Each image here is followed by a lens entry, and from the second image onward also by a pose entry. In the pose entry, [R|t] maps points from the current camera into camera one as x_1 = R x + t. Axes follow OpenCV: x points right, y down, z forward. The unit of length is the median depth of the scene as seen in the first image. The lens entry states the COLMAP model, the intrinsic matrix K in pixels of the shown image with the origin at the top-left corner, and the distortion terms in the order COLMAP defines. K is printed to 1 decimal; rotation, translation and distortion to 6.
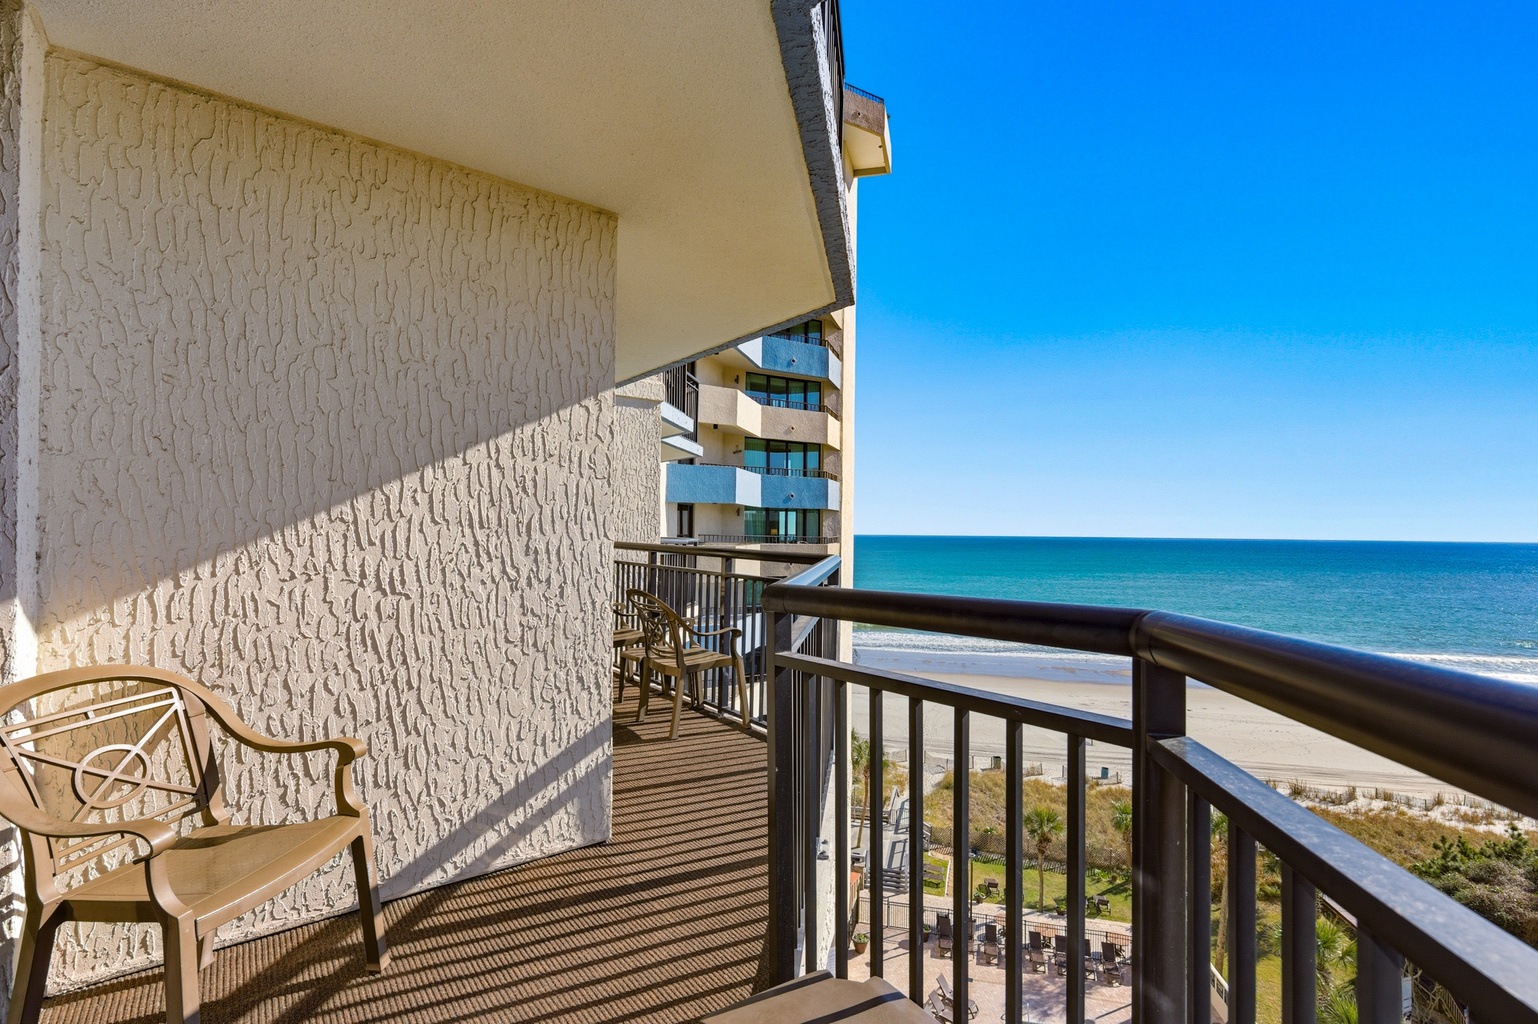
lens RADIAL K [[757.5, 0, 770.6], [0, 757.5, 539.4], [0, 0, 1]] dist [0.000105, -0.001042]
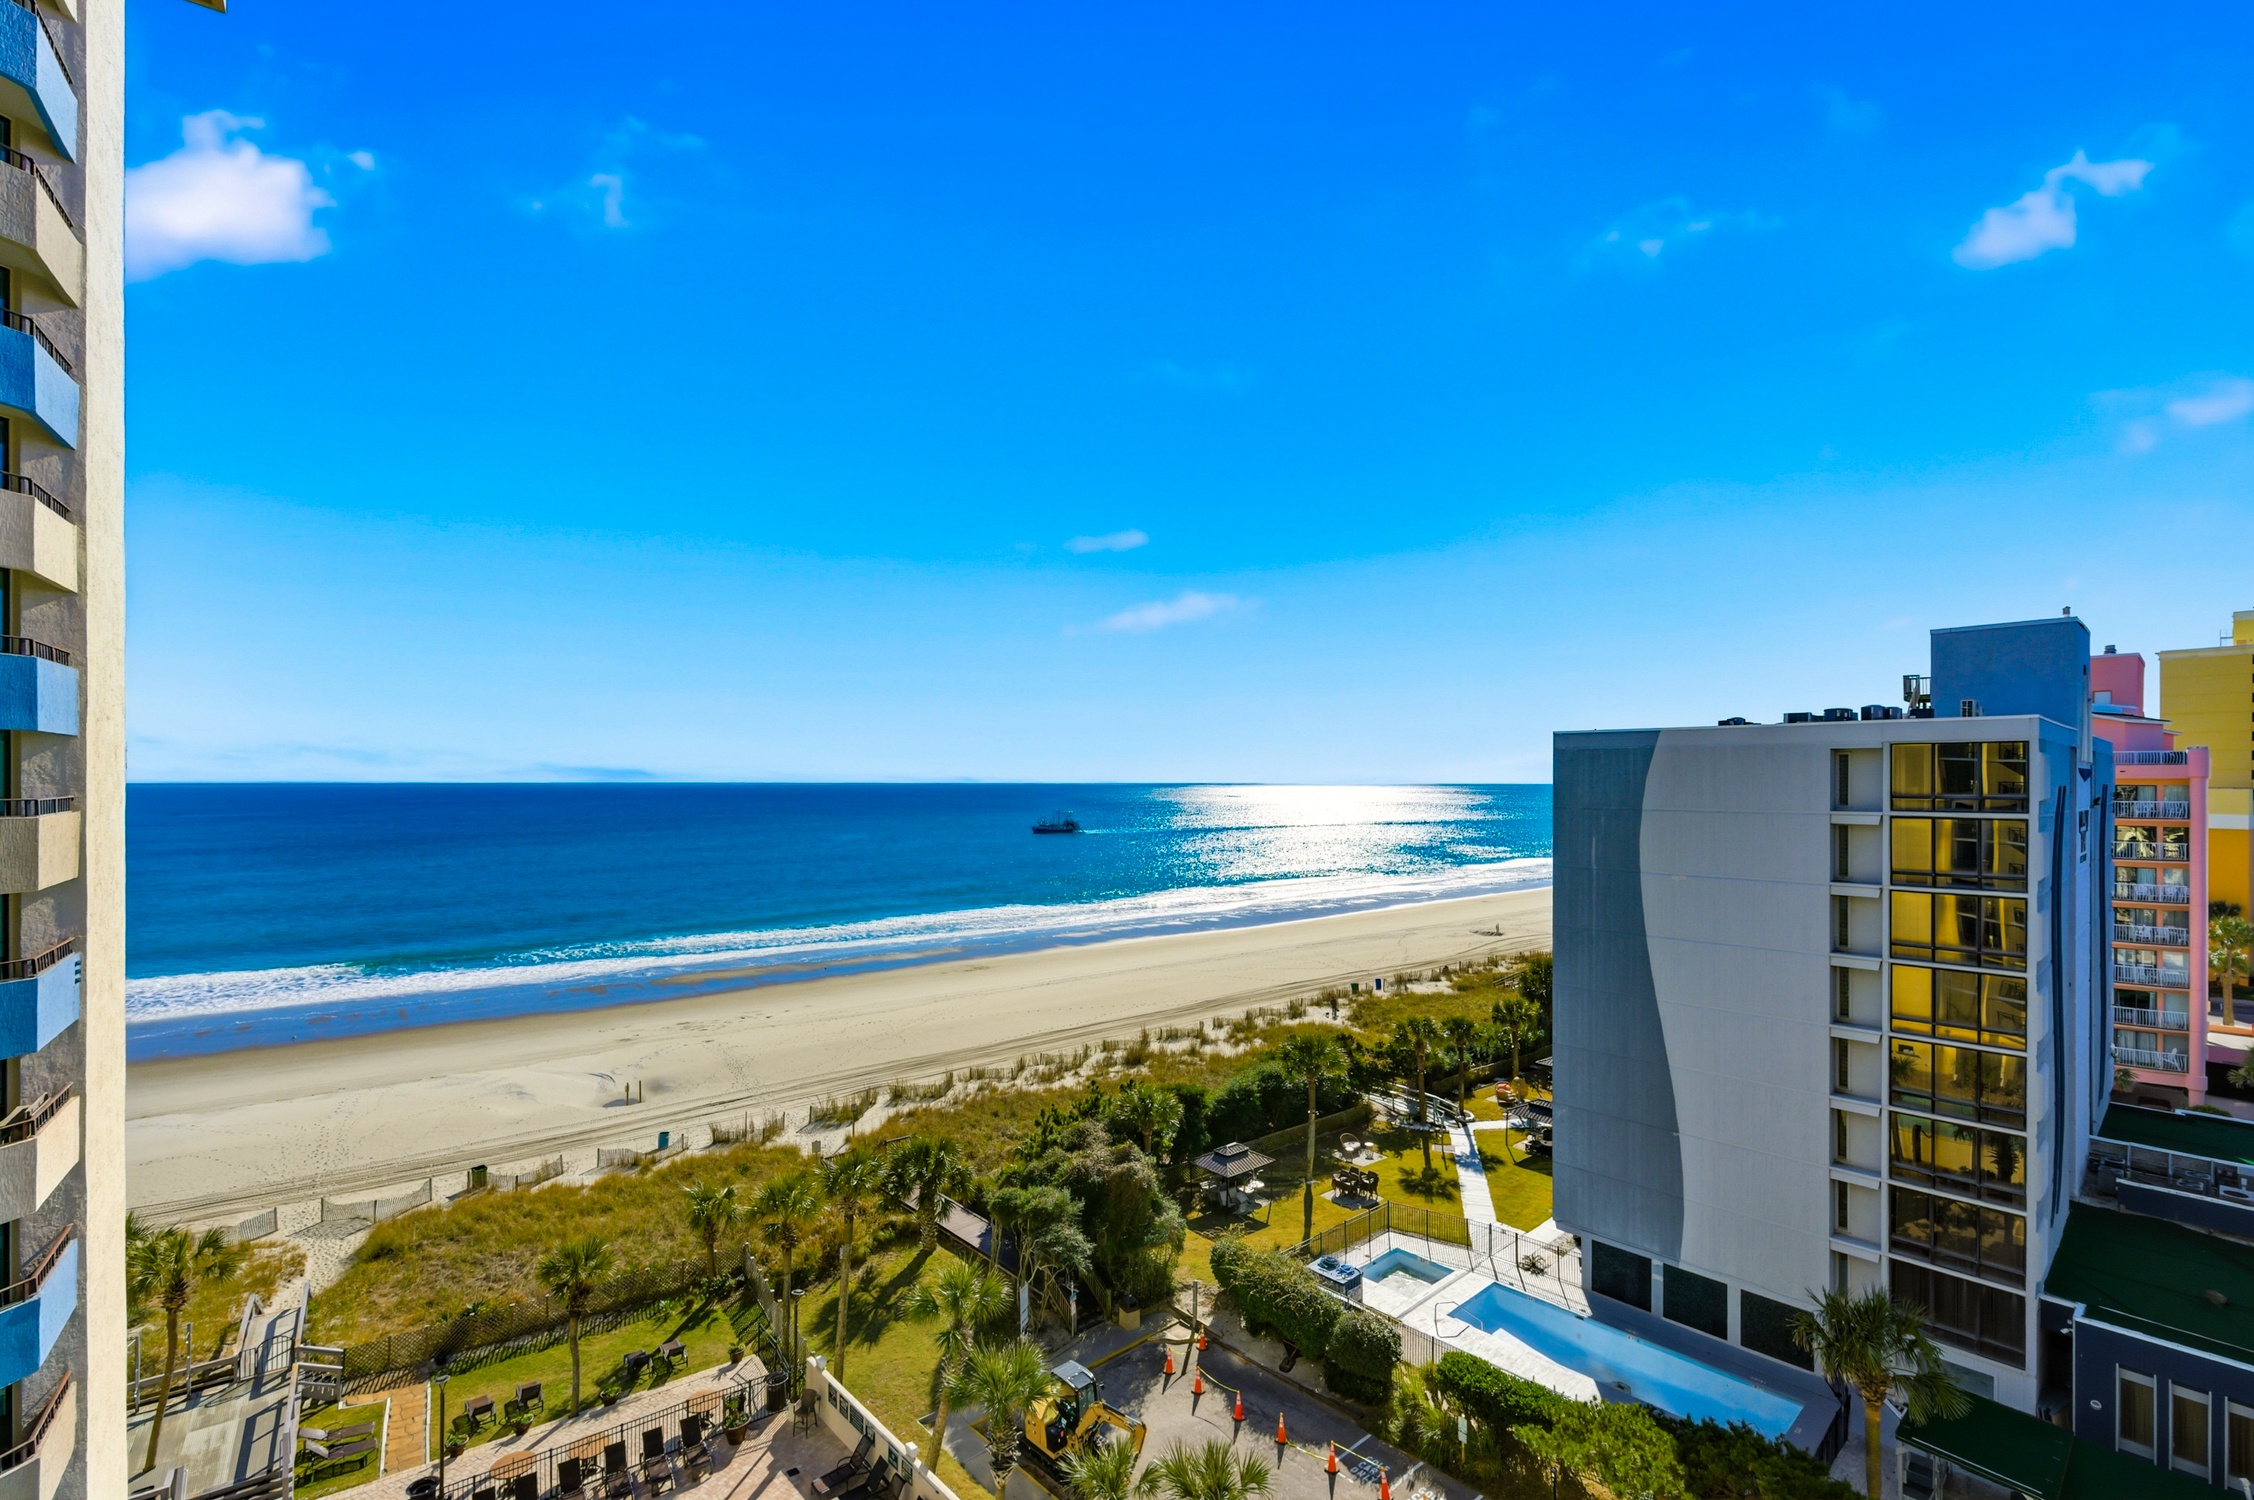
lens RADIAL K [[1005.8, 0, 1126.4], [0, 1005.8, 777.4], [0, 0, 1]] dist [0.007925, -0.001386]
pose [[0.631020, -0.008972, 0.775715, 0.017067], [0.015623, 0.999877, -0.001144, -0.004103], [-0.775610, 0.012841, 0.631082, 0.152214]]
